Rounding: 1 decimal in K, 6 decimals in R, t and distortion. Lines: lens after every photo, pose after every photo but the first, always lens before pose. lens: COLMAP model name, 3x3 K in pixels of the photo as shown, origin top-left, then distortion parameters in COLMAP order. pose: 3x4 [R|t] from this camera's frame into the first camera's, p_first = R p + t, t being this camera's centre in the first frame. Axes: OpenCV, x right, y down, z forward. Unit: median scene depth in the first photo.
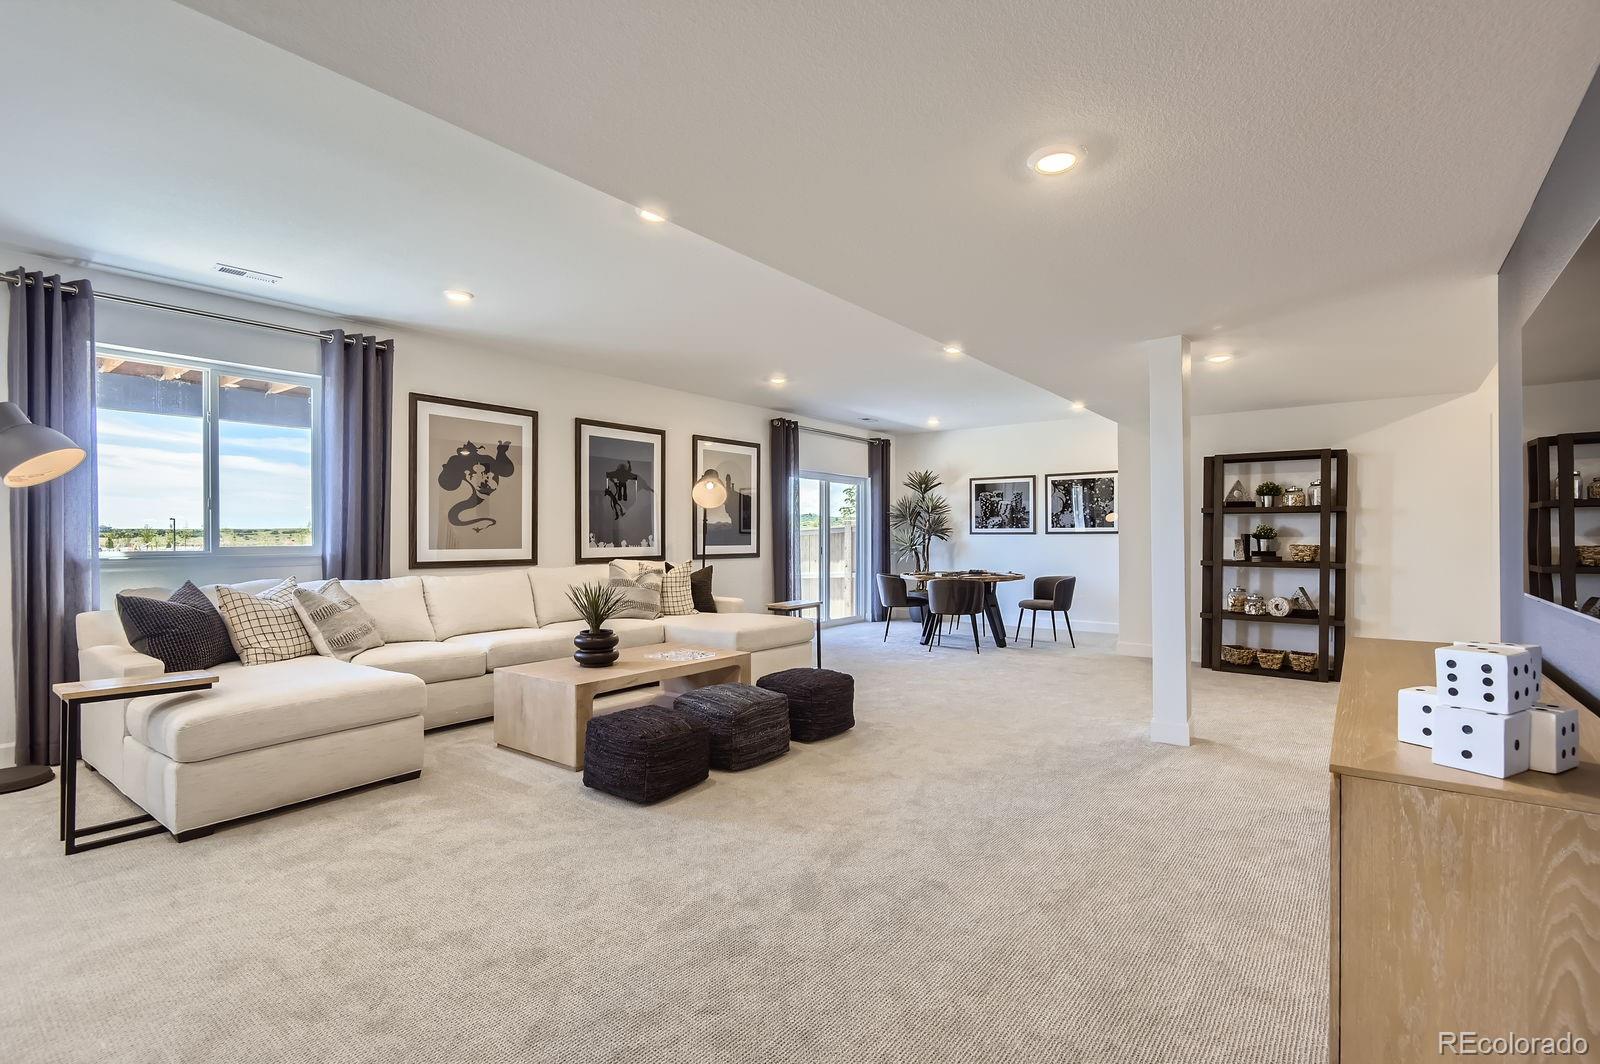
lens RADIAL K [[742.9, 0, 785.8], [0, 742.9, 533.5], [0, 0, 1]] dist [0.006109, -0.007459]
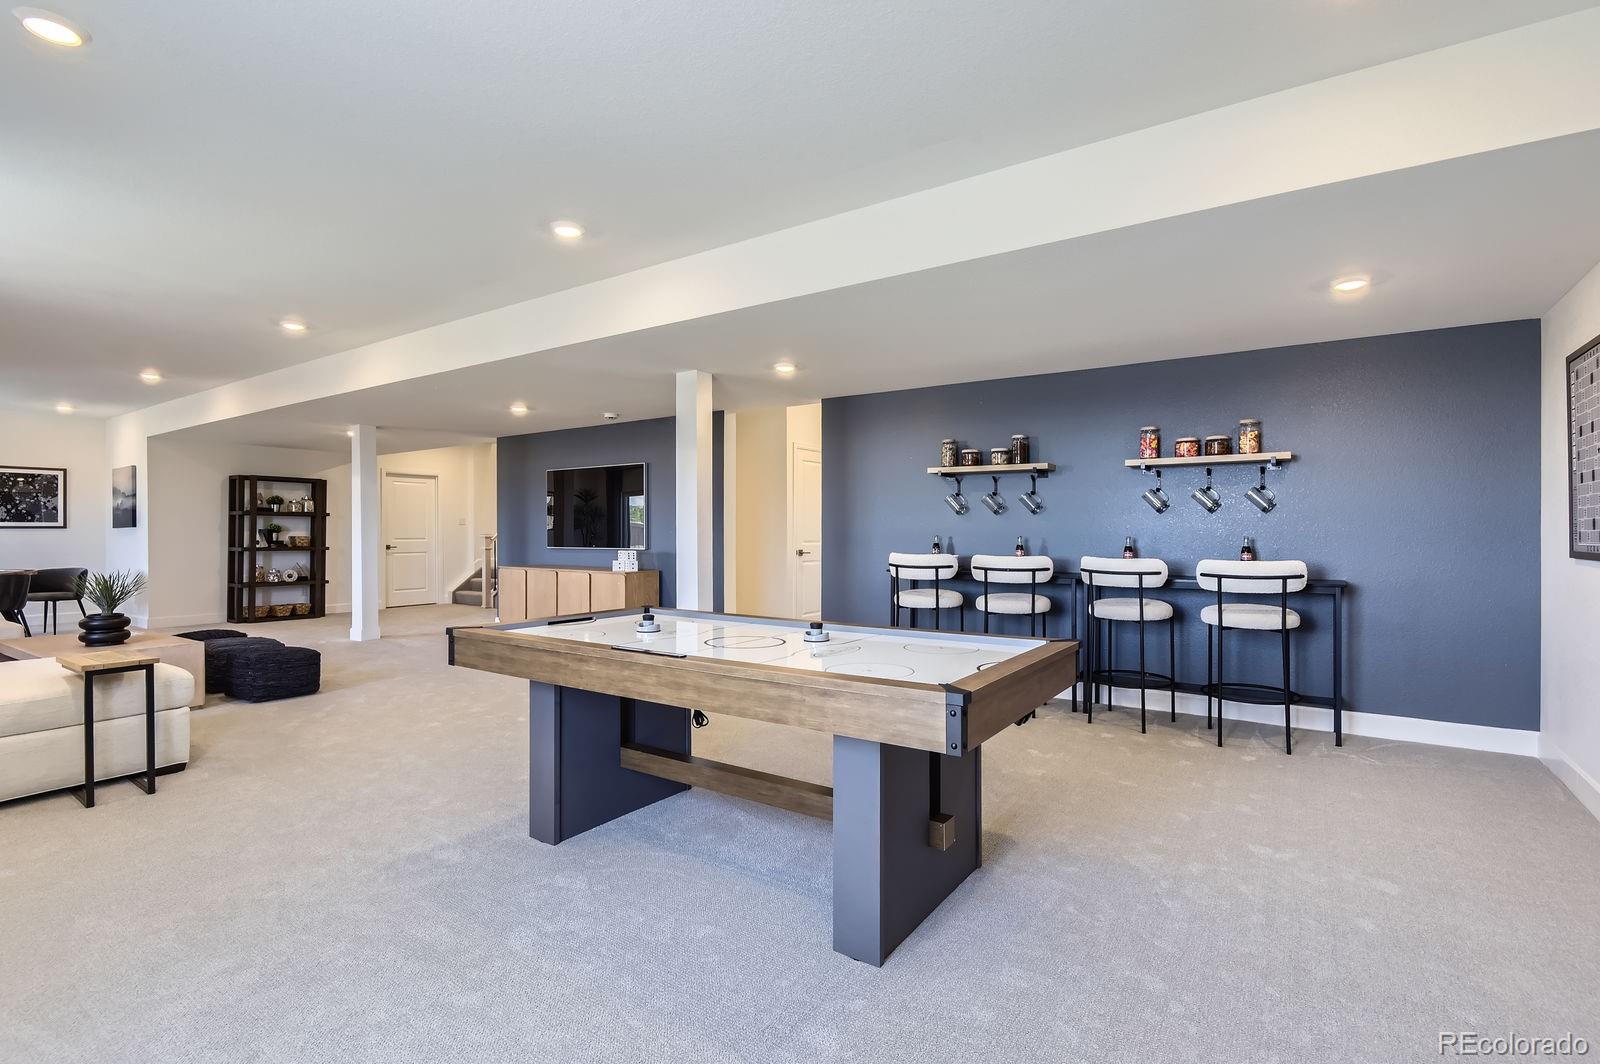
lens RADIAL K [[742.9, 0, 800.8], [0, 742.9, 532.8], [0, 0, 1]] dist [0.006109, -0.007459]
pose [[-0.076216, 0.001290, 0.997091, -0.931218], [-0.002651, 0.999995, -0.001496, 0.006738], [-0.997088, -0.002758, -0.076212, 0.046196]]
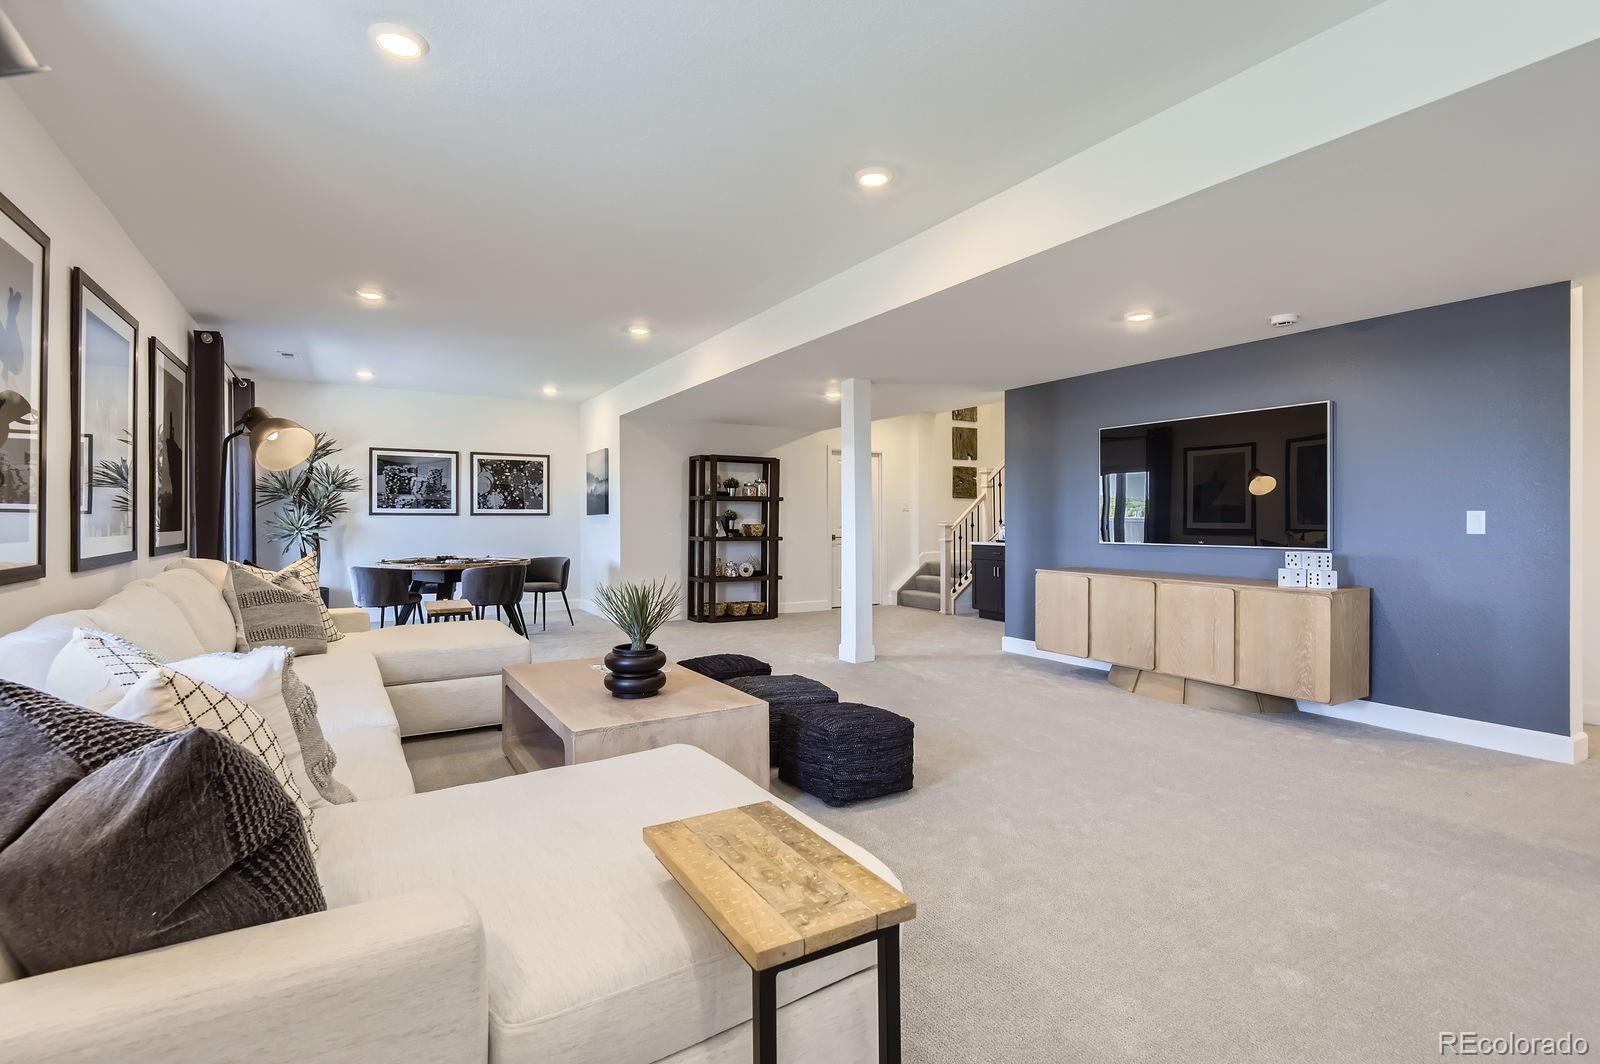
lens RADIAL K [[742.9, 0, 799.9], [0, 742.9, 523.7], [0, 0, 1]] dist [0.006109, -0.007459]
pose [[0.348422, -0.002034, 0.937336, -0.556923], [-0.005383, 0.999977, 0.004171, 0.007171], [-0.937322, -0.006499, 0.348403, 0.409898]]
